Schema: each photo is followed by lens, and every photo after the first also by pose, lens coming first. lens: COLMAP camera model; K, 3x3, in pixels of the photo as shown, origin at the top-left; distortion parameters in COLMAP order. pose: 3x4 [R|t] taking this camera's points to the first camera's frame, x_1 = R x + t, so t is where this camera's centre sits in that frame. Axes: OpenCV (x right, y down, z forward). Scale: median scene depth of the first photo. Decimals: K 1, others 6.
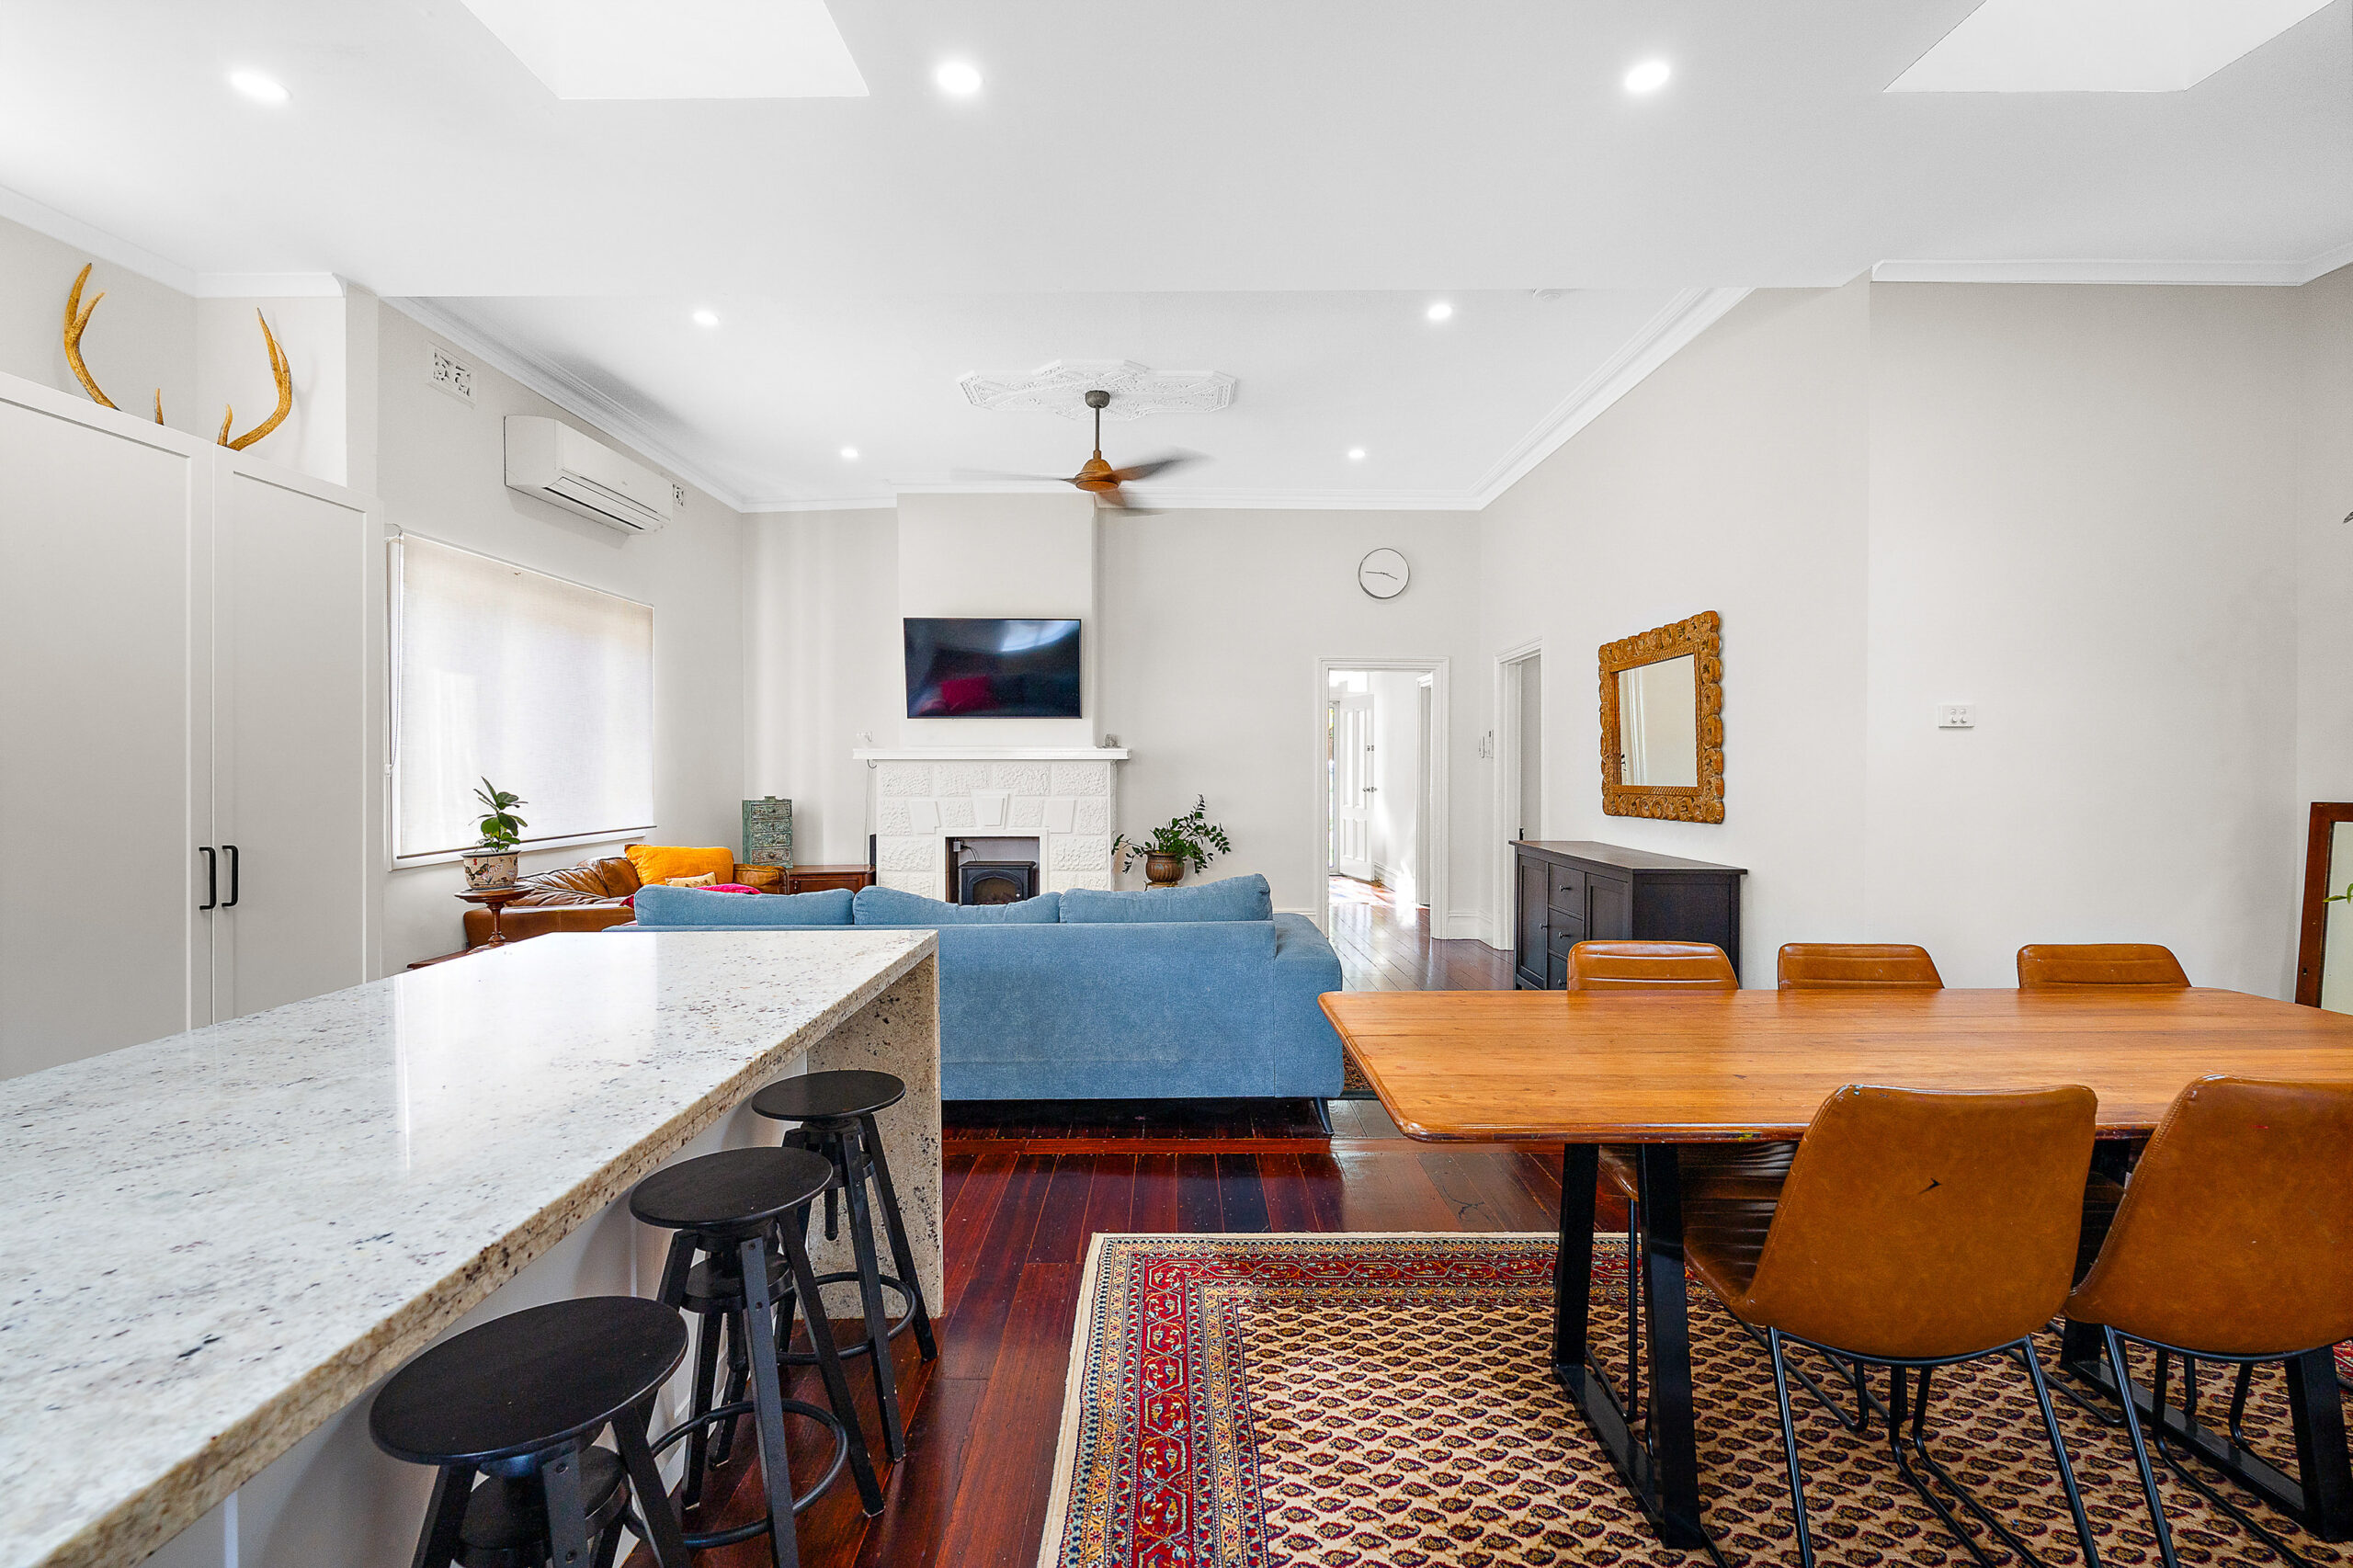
lens RADIAL K [[1030.8, 0, 1175.1], [0, 1030.8, 770.7], [0, 0, 1]] dist [-0.003666, 0.000717]
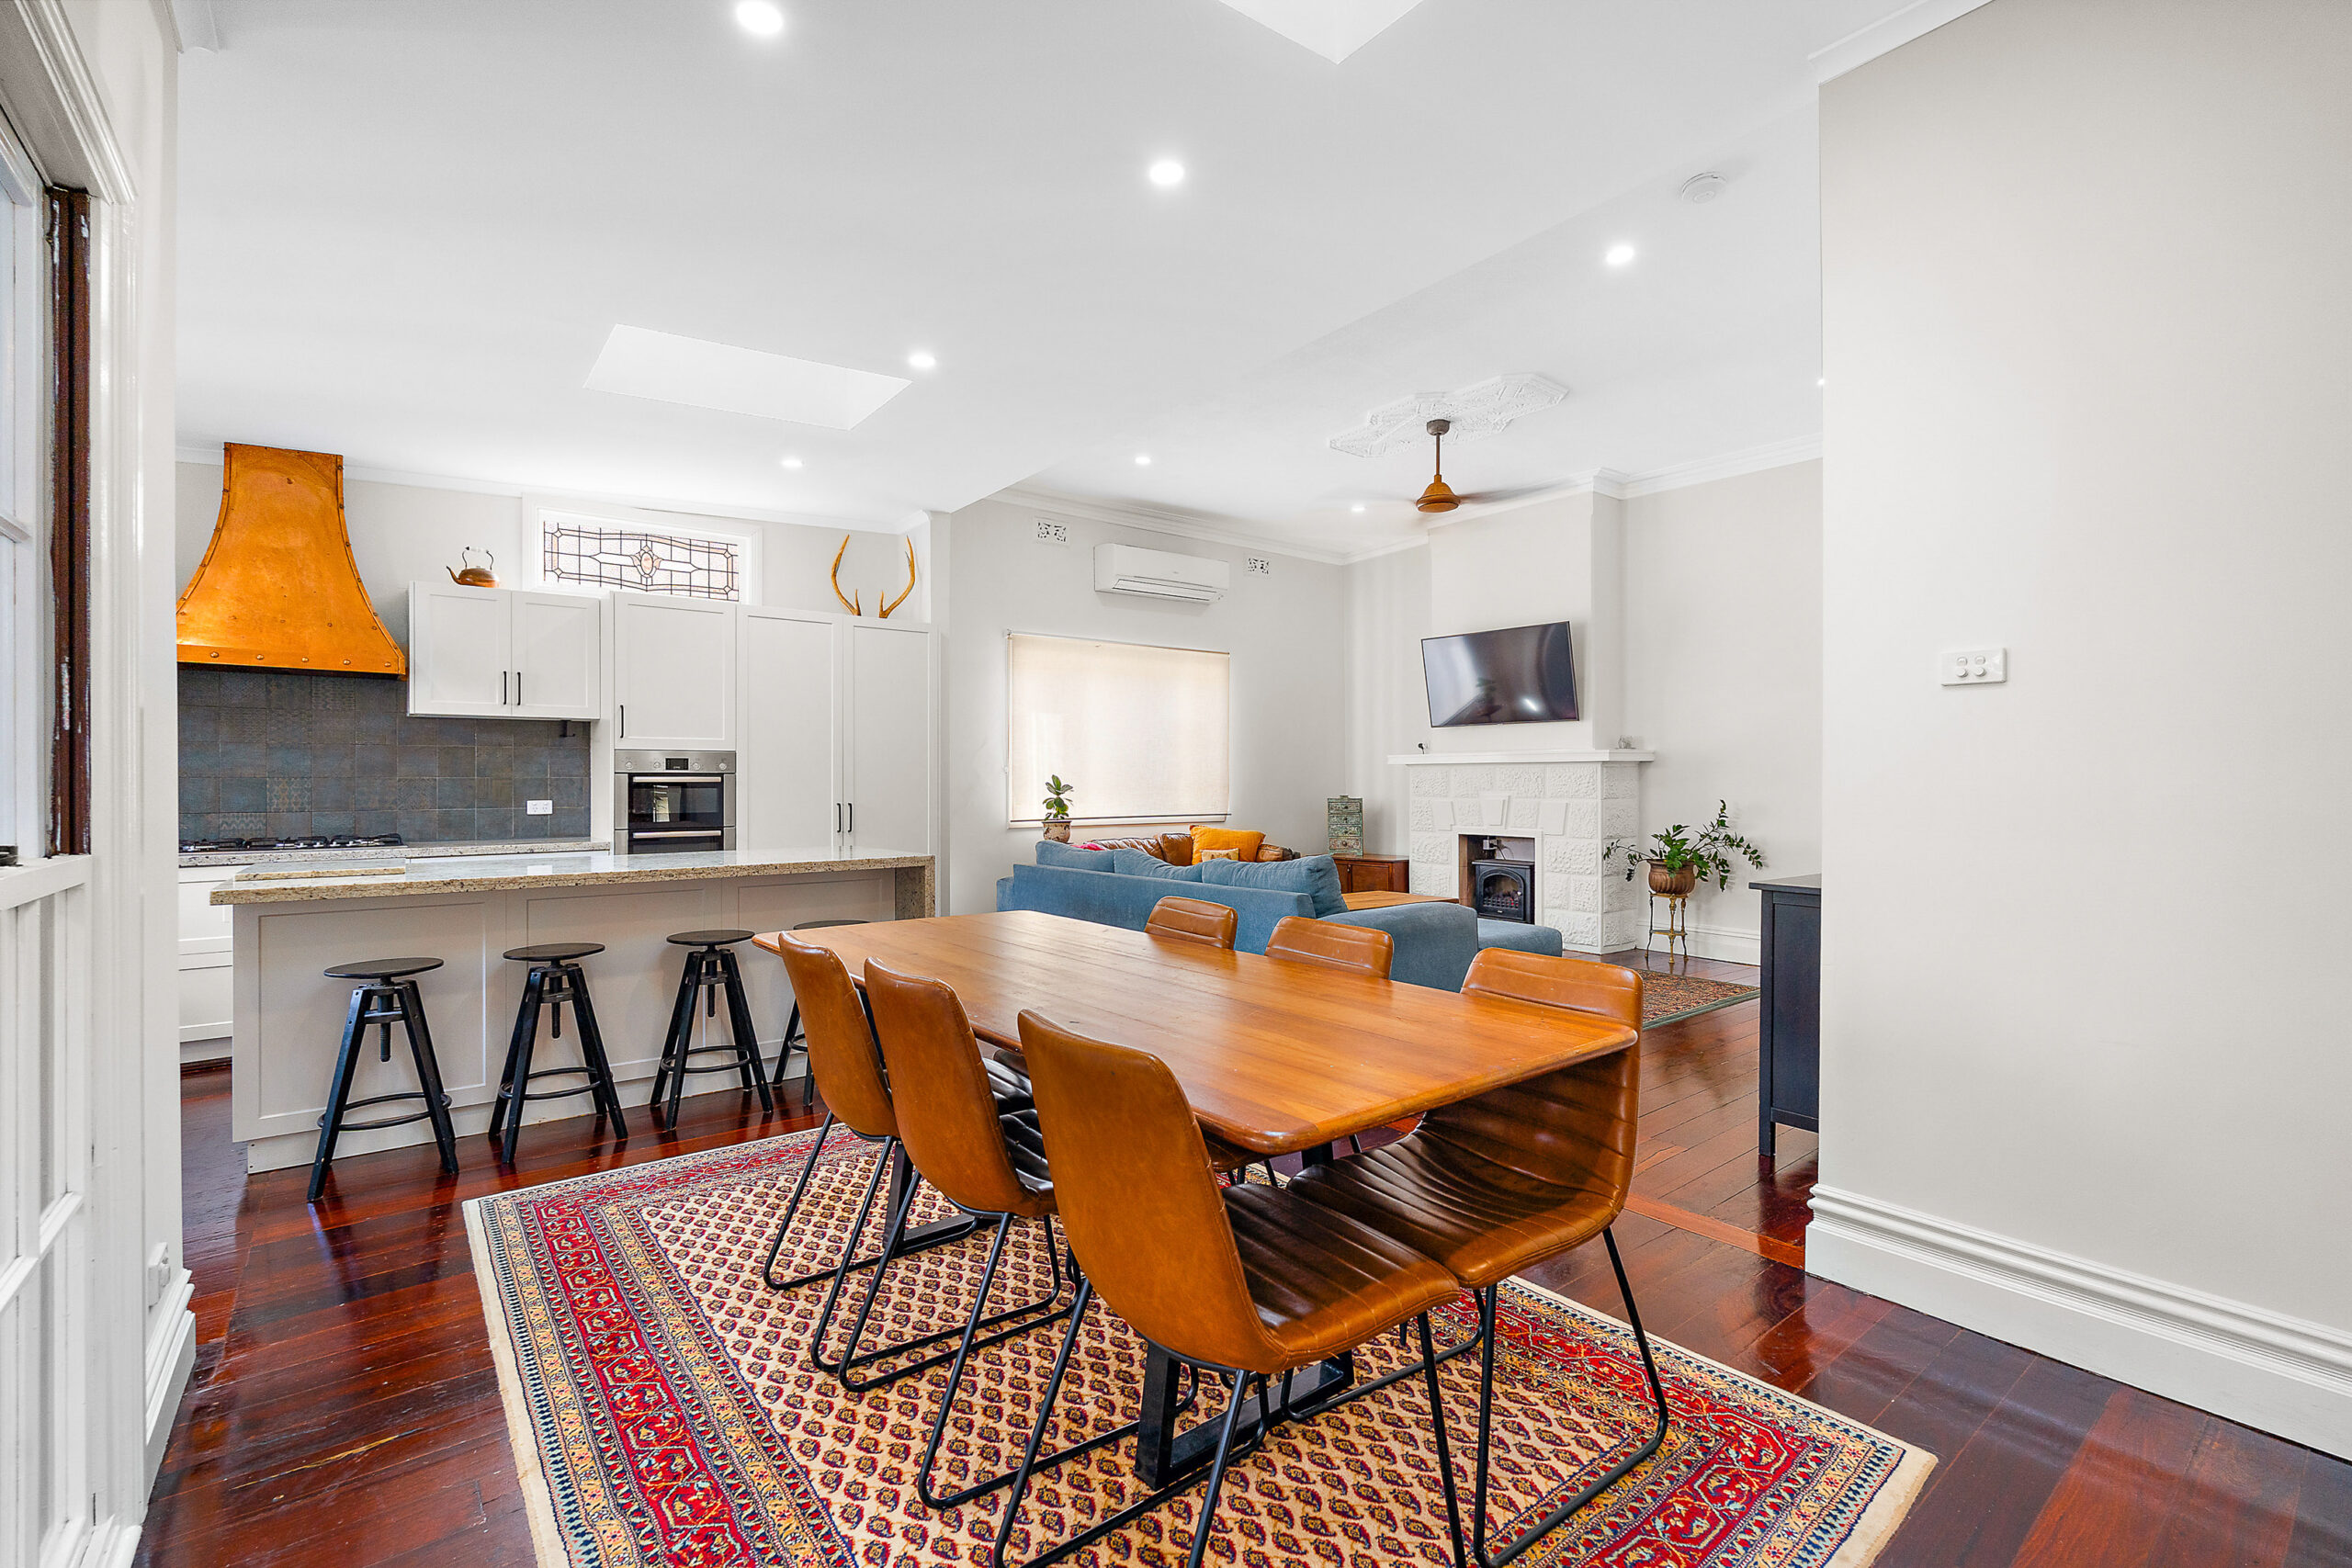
lens RADIAL K [[1030.3, 0, 1173.6], [0, 1030.3, 777.2], [0, 0, 1]] dist [-0.003666, 0.000717]
pose [[0.614958, -0.002190, -0.788557, 0.723439], [-0.003828, 0.999976, -0.005763, 0.017756], [0.788550, 0.006562, 0.614935, 0.141061]]
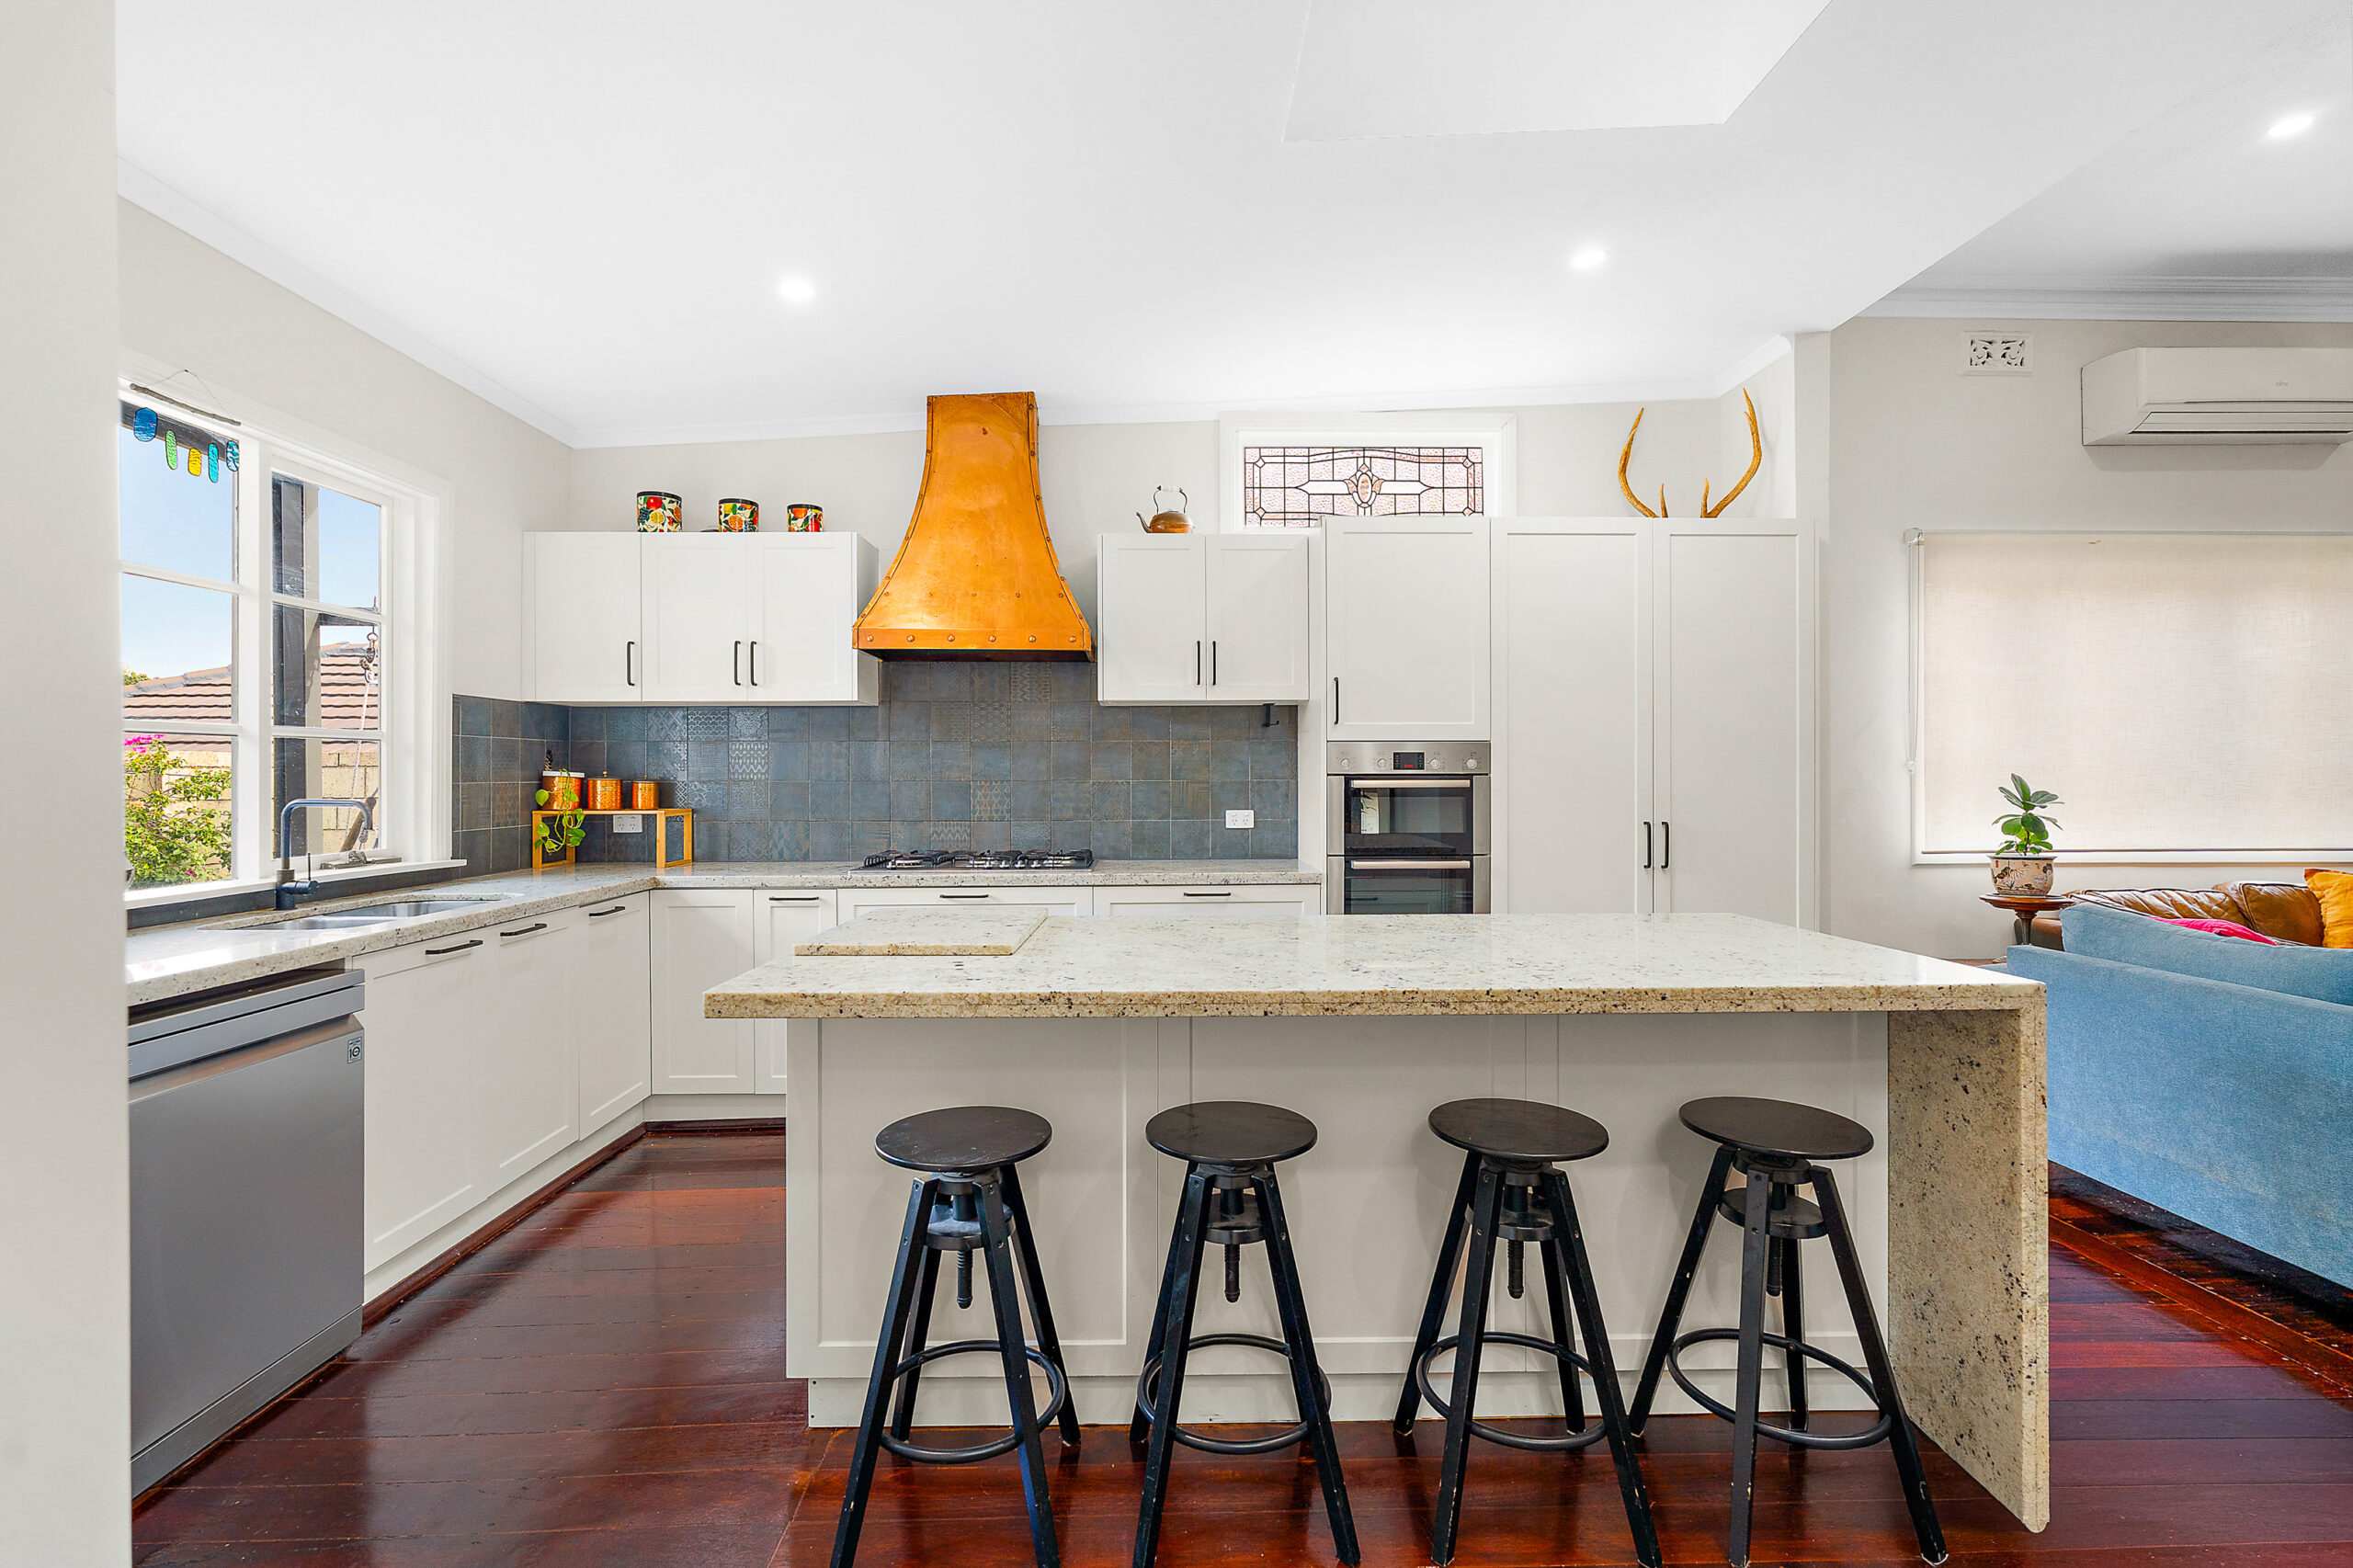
lens RADIAL K [[1030.8, 0, 1171.6], [0, 1030.8, 778.6], [0, 0, 1]] dist [-0.003666, 0.000717]
pose [[0.020624, 0.003737, -0.999780, 0.237237], [-0.003998, 0.999985, 0.003656, 0.009514], [0.999779, 0.003921, 0.020639, 0.217175]]
